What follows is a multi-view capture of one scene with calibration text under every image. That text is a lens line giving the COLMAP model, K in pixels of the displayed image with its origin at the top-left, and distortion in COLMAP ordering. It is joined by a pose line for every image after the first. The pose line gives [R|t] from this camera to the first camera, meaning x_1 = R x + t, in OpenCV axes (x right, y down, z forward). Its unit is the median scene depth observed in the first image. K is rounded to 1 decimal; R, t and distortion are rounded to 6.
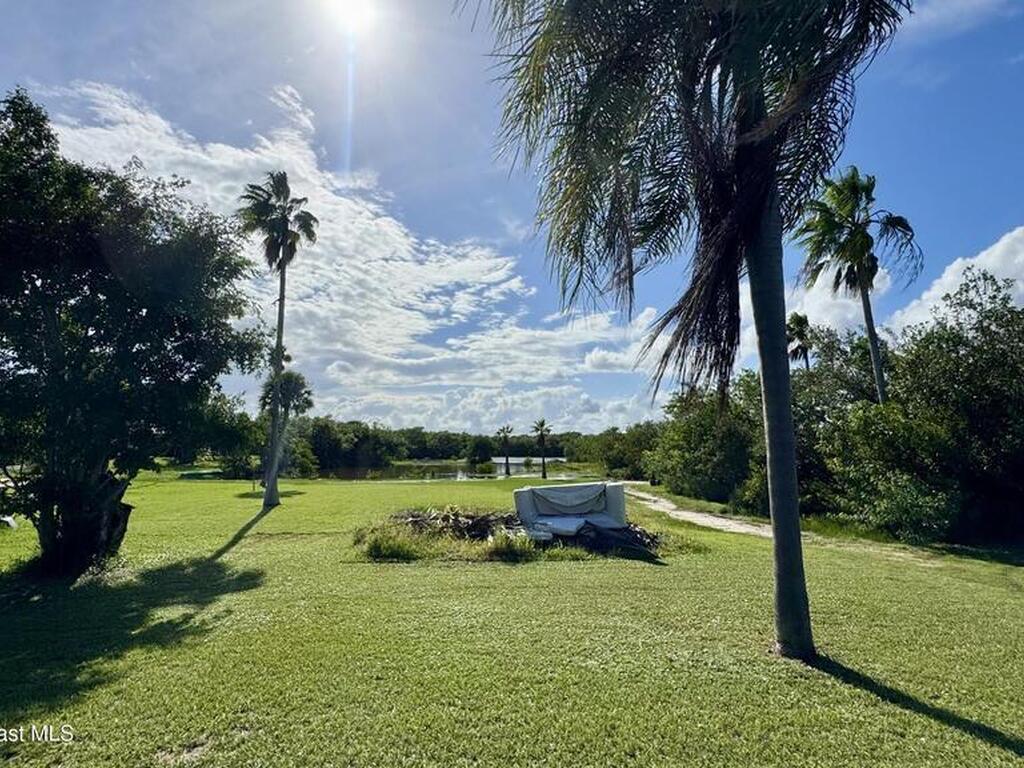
lens RADIAL K [[580.6, 0, 512.0], [0, 580.6, 384.0], [0, 0, 1]] dist [0.001434, 0.000069]
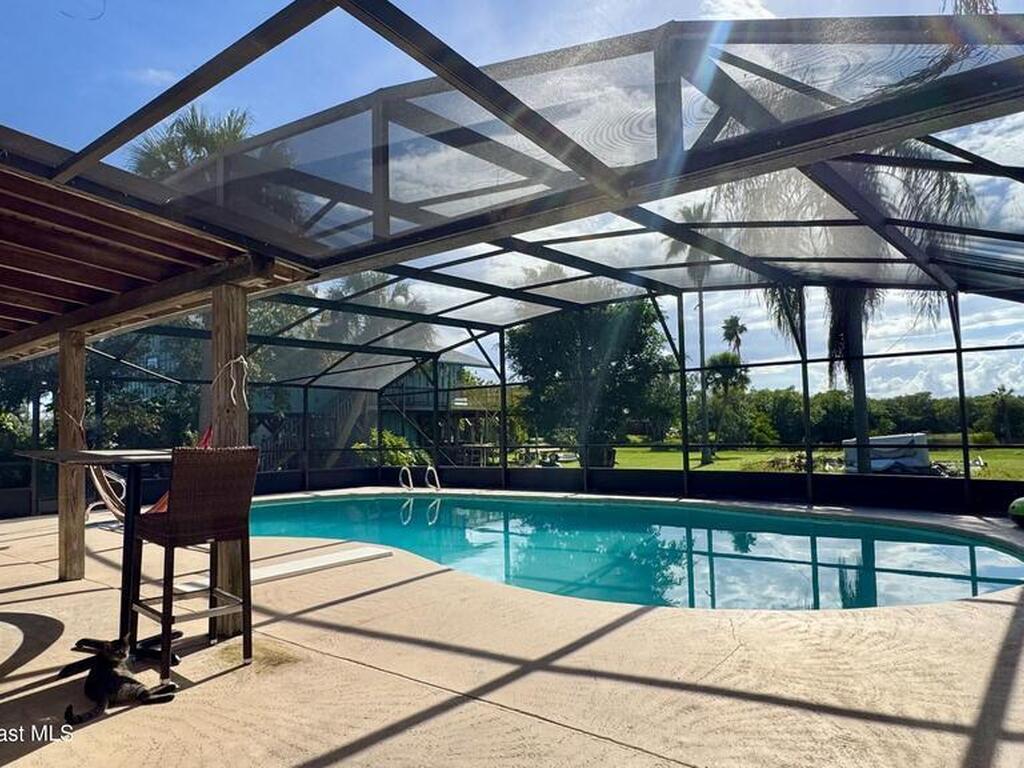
lens RADIAL K [[708.6, 0, 507.7], [0, 708.6, 380.8], [0, 0, 1]] dist [0.001591, -0.000483]
pose [[0.749621, -0.070799, -0.658070, 0.092668], [0.101138, 0.994839, 0.008178, -0.010658], [0.654094, -0.072686, 0.752913, -0.143437]]
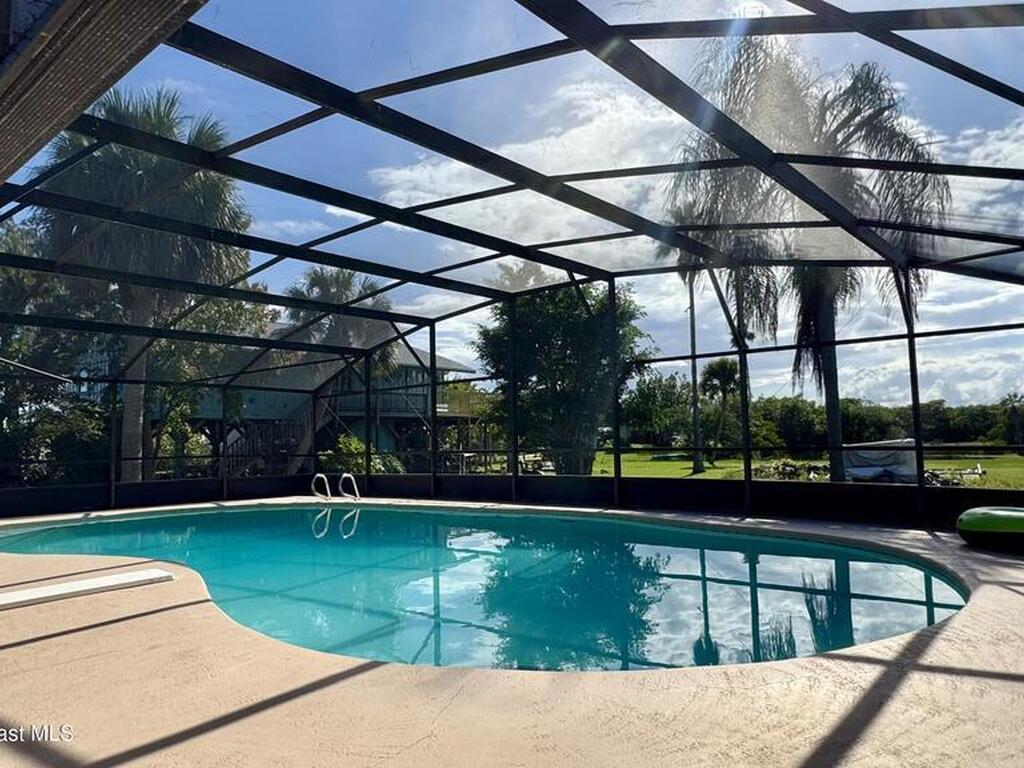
lens RADIAL K [[710.5, 0, 512.0], [0, 710.5, 384.0], [0, 0, 1]] dist [-0.002057, 0.001657]
pose [[0.740668, -0.077653, -0.667368, 0.096410], [0.102420, 0.994739, -0.002076, -0.005907], [0.664019, -0.066814, 0.744725, -0.118355]]
